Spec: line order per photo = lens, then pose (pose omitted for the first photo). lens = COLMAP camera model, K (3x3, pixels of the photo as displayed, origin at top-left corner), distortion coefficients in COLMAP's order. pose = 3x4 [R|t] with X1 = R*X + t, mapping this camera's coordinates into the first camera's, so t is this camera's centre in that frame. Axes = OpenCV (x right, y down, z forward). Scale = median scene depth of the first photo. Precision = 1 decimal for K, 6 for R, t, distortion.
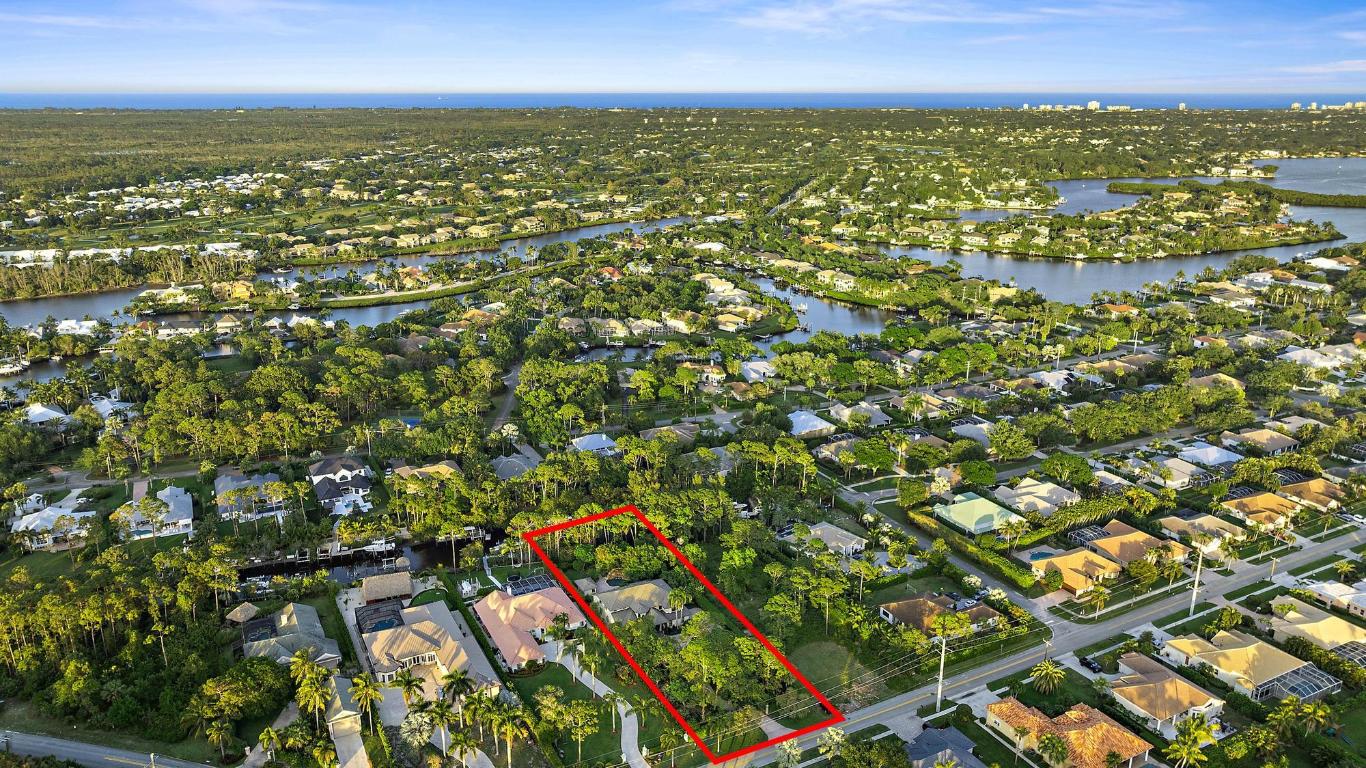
lens RADIAL K [[967.2, 0, 683.3], [0, 967.2, 382.1], [0, 0, 1]] dist [-0.019053, 0.007840]
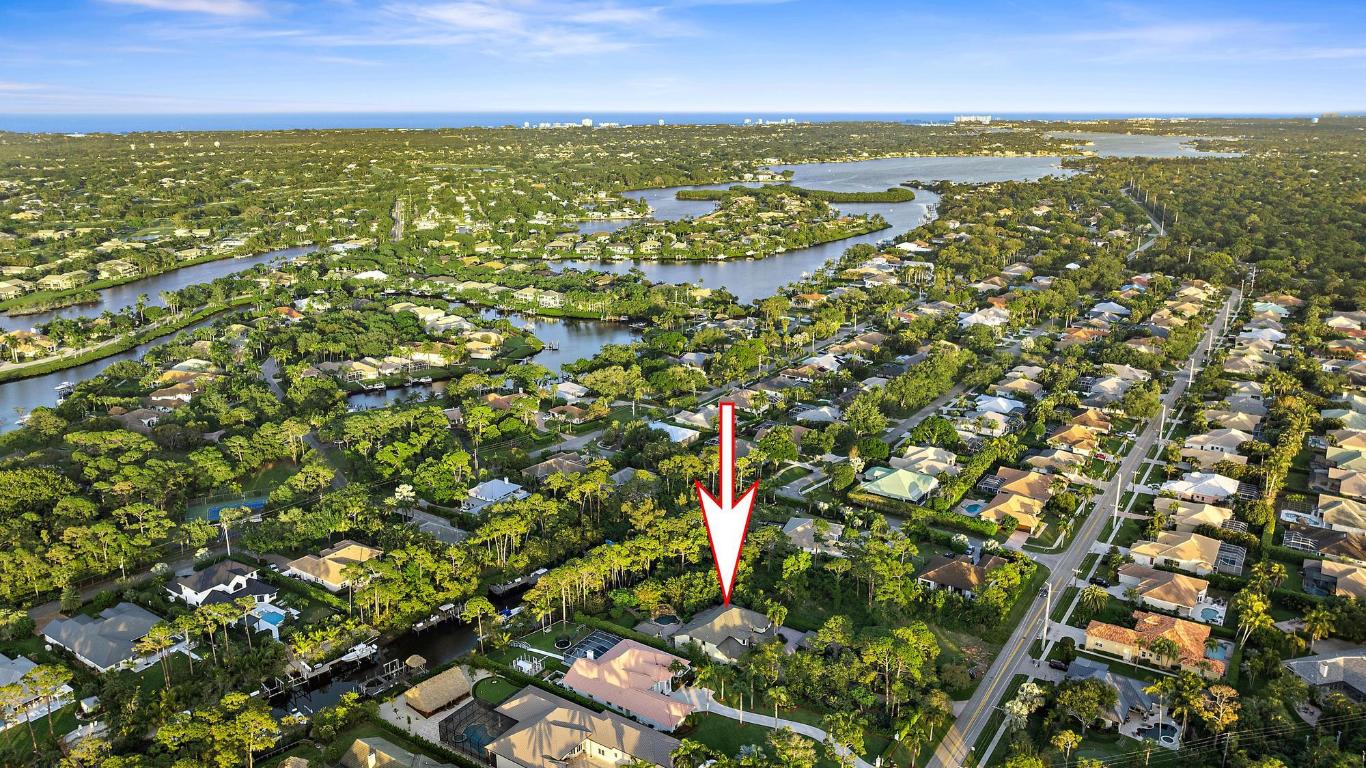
lens RADIAL K [[967.2, 0, 681.5], [0, 967.2, 385.9], [0, 0, 1]] dist [-0.019053, 0.007840]
pose [[0.878094, -0.133612, 0.459455, -0.331737], [0.140688, 0.989872, 0.018983, -0.025130], [-0.457338, 0.047971, 0.887998, 0.103091]]
